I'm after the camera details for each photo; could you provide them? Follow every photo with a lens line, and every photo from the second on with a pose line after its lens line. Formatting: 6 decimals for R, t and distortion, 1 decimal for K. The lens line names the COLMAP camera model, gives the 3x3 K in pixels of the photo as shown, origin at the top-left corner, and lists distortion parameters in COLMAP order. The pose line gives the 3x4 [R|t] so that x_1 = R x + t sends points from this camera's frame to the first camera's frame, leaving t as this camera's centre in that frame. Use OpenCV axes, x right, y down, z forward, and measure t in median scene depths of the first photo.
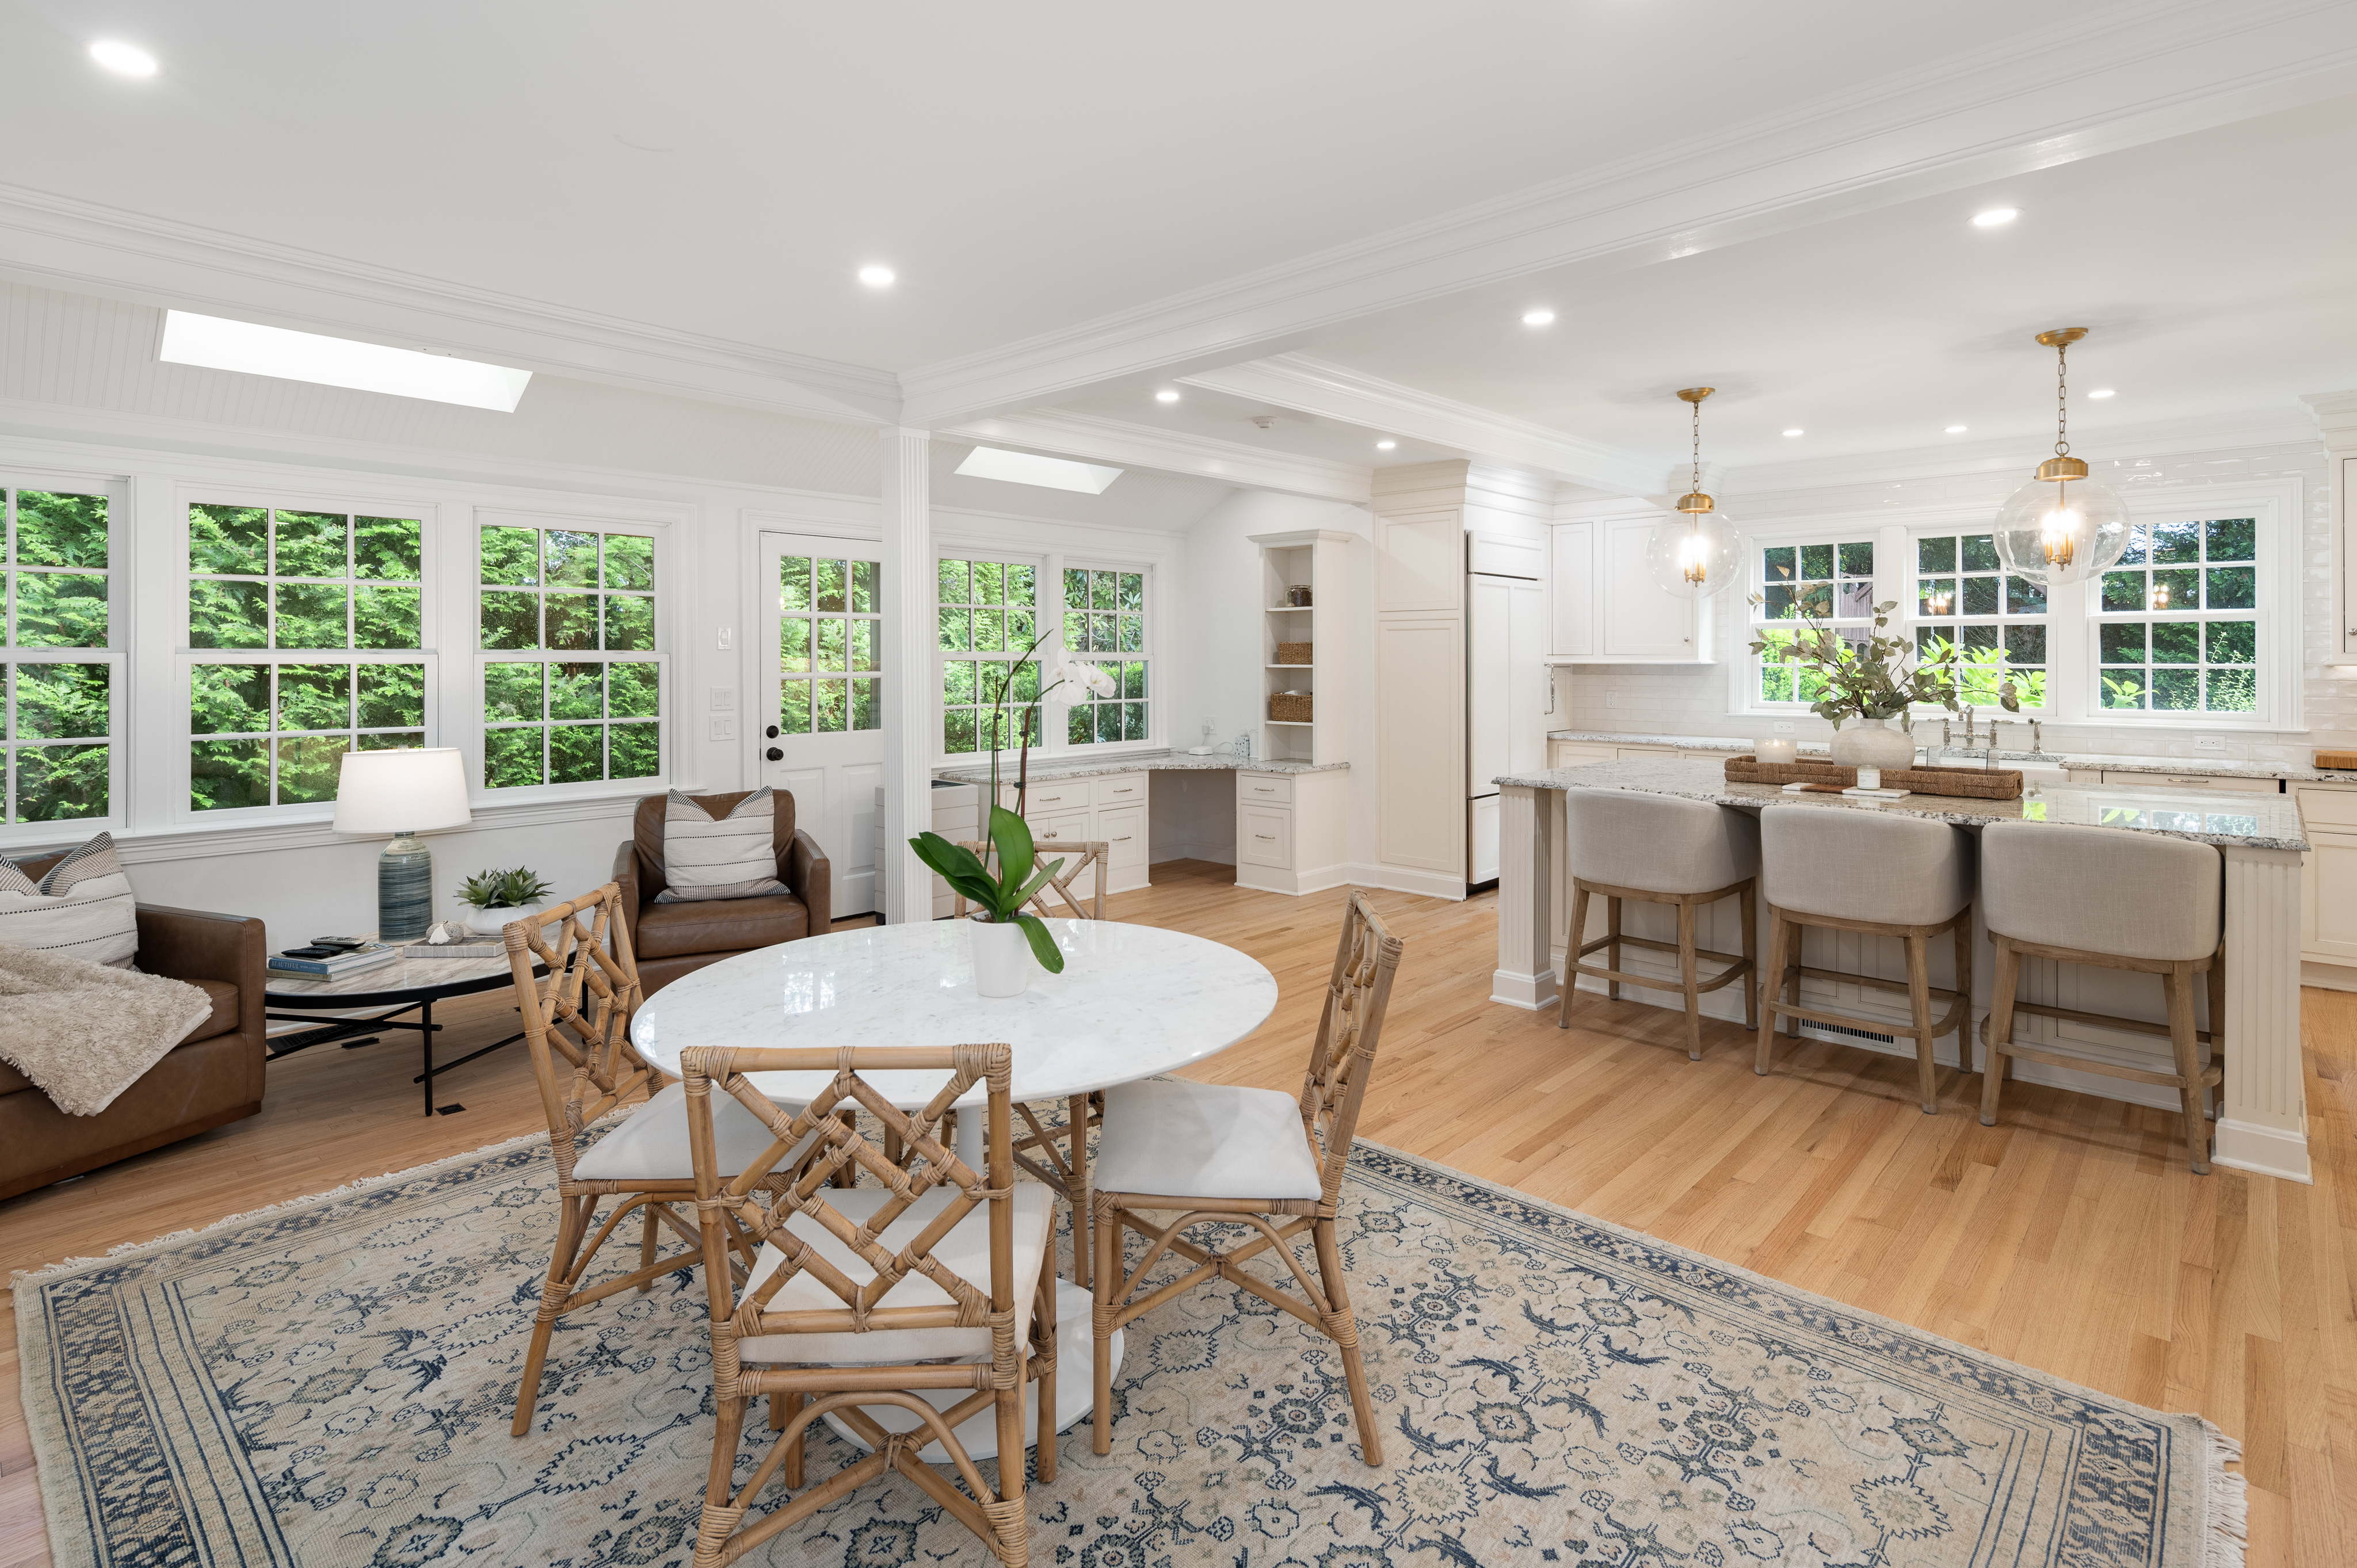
lens RADIAL K [[1146.7, 0, 1178.3], [0, 1146.7, 786.4], [0, 0, 1]] dist [-0.001590, -0.001333]
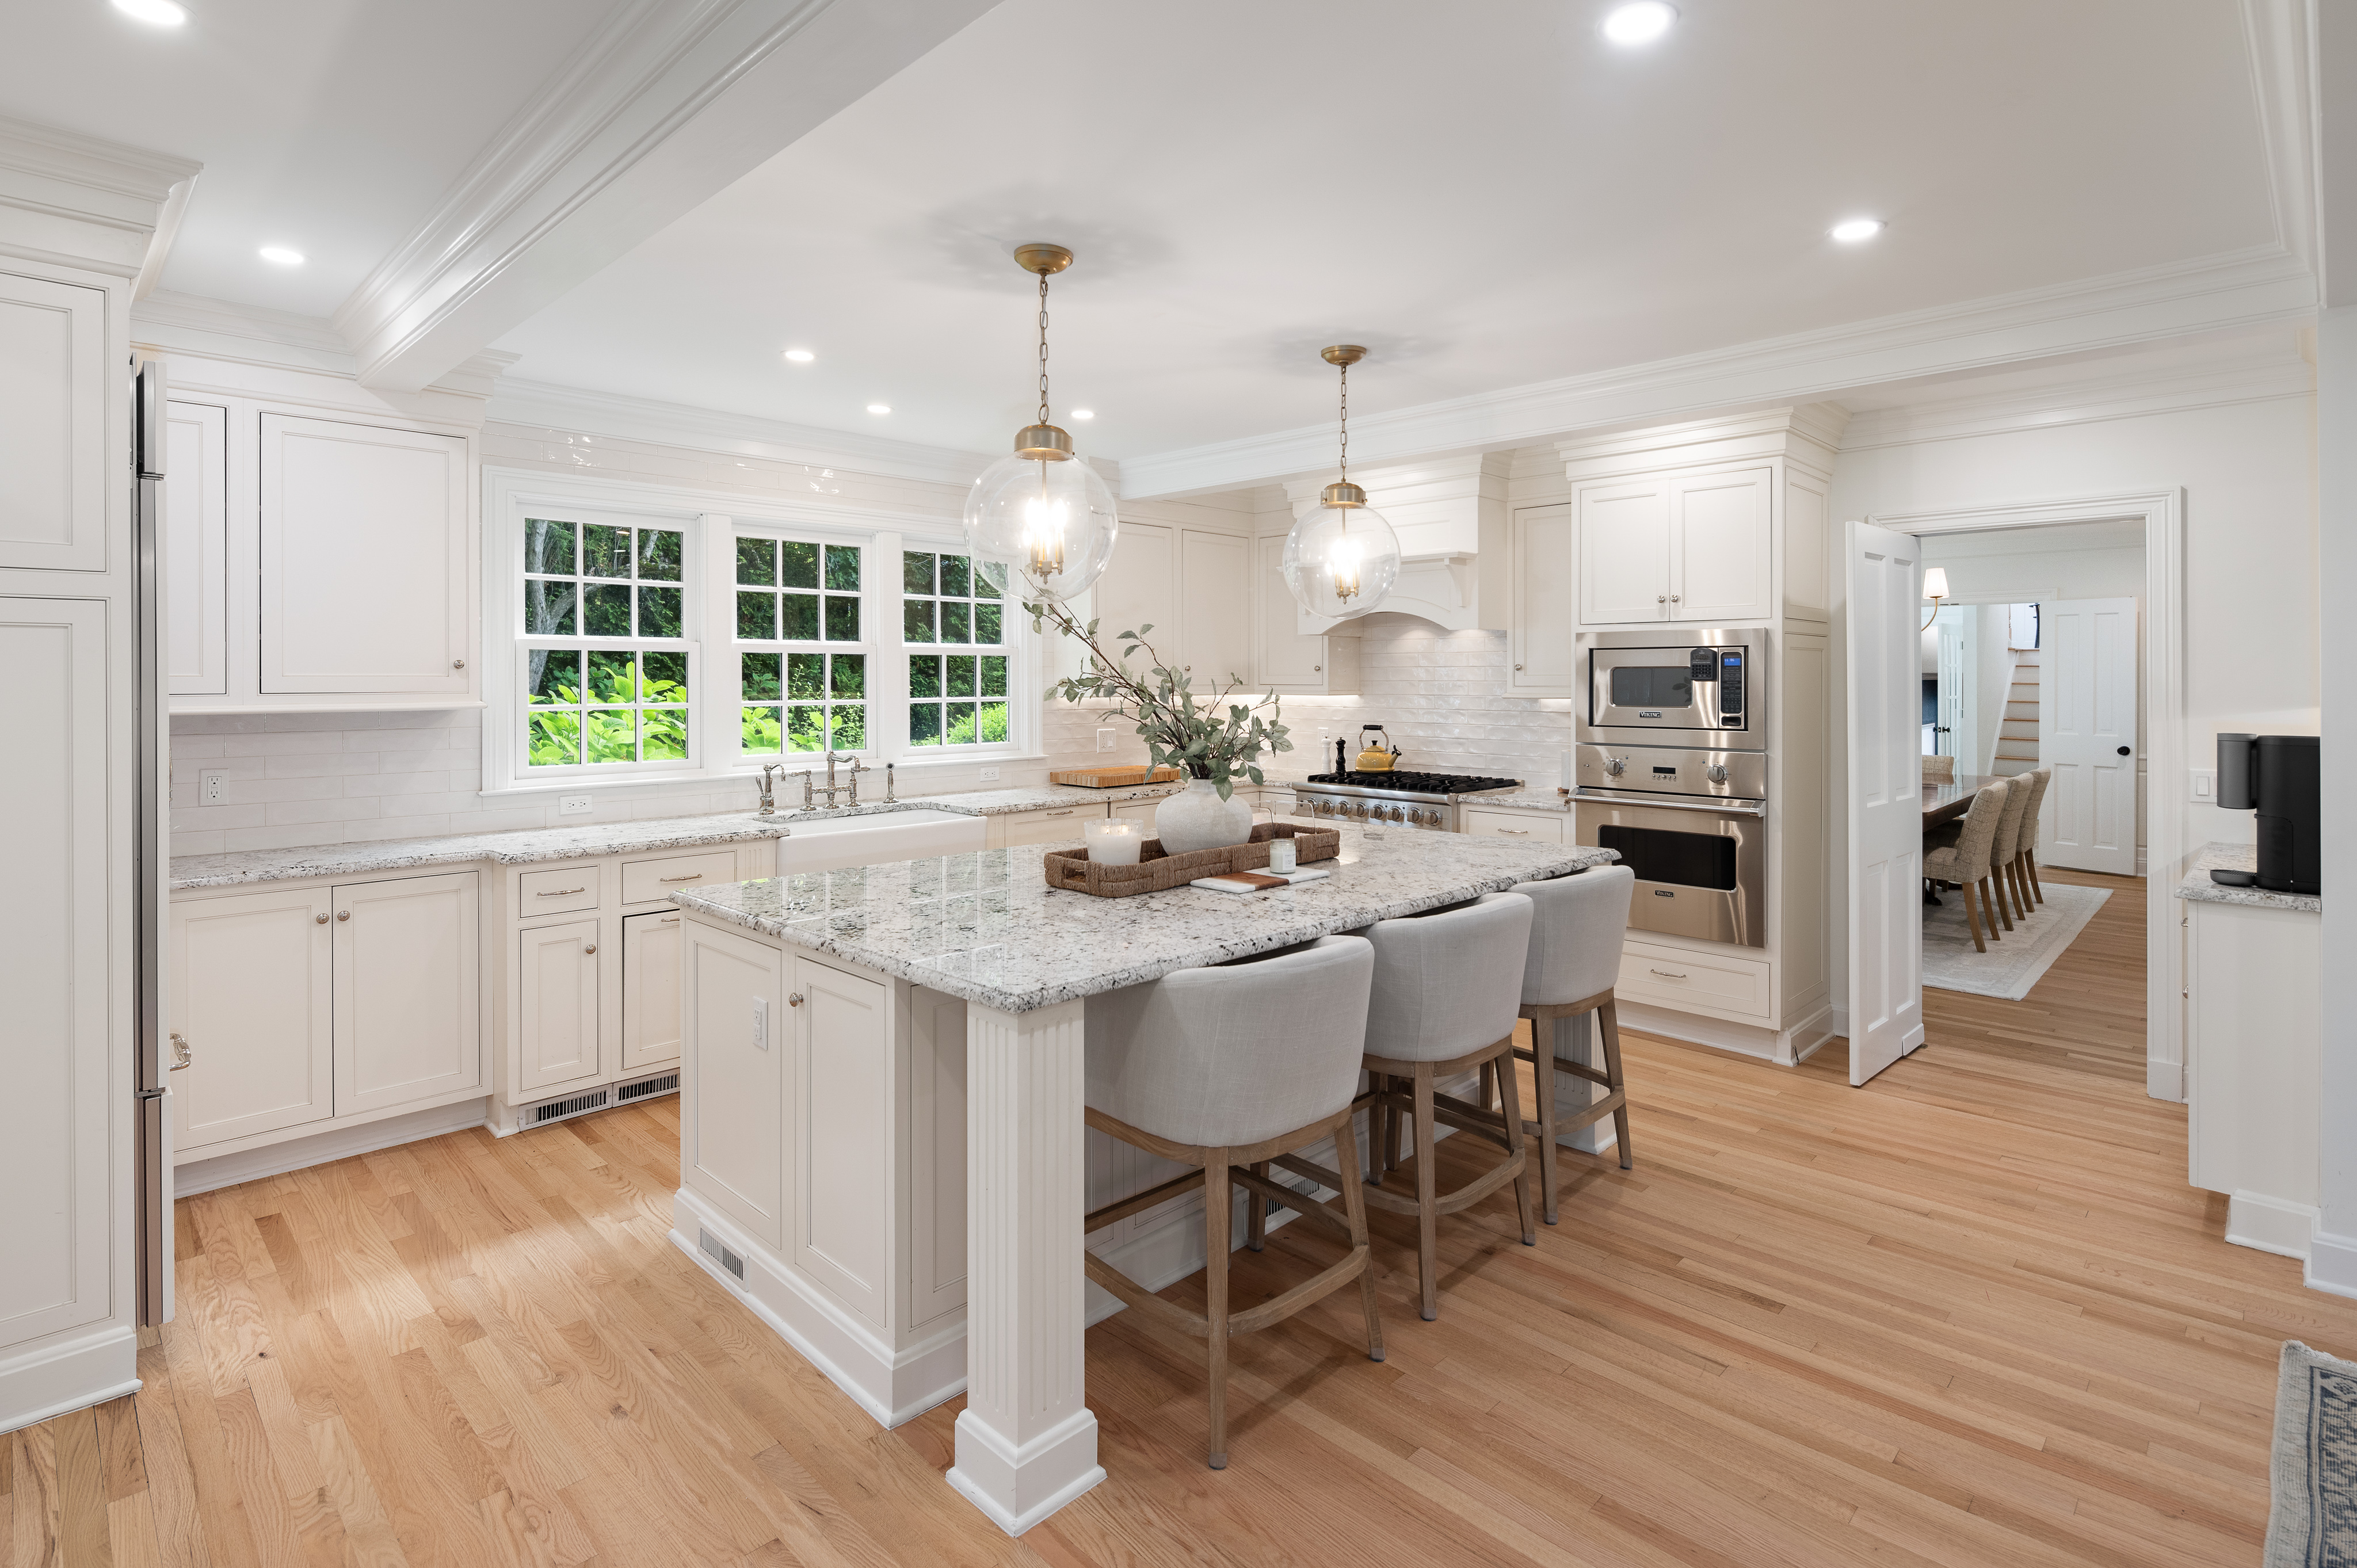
lens RADIAL K [[1146.7, 0, 1217.2], [0, 1146.7, 687.0], [0, 0, 1]] dist [-0.001590, -0.001333]
pose [[0.019744, -0.008657, 0.999768, -0.102822], [0.113887, 0.993473, 0.006353, -0.086444], [-0.993298, 0.113735, 0.020601, 0.681907]]
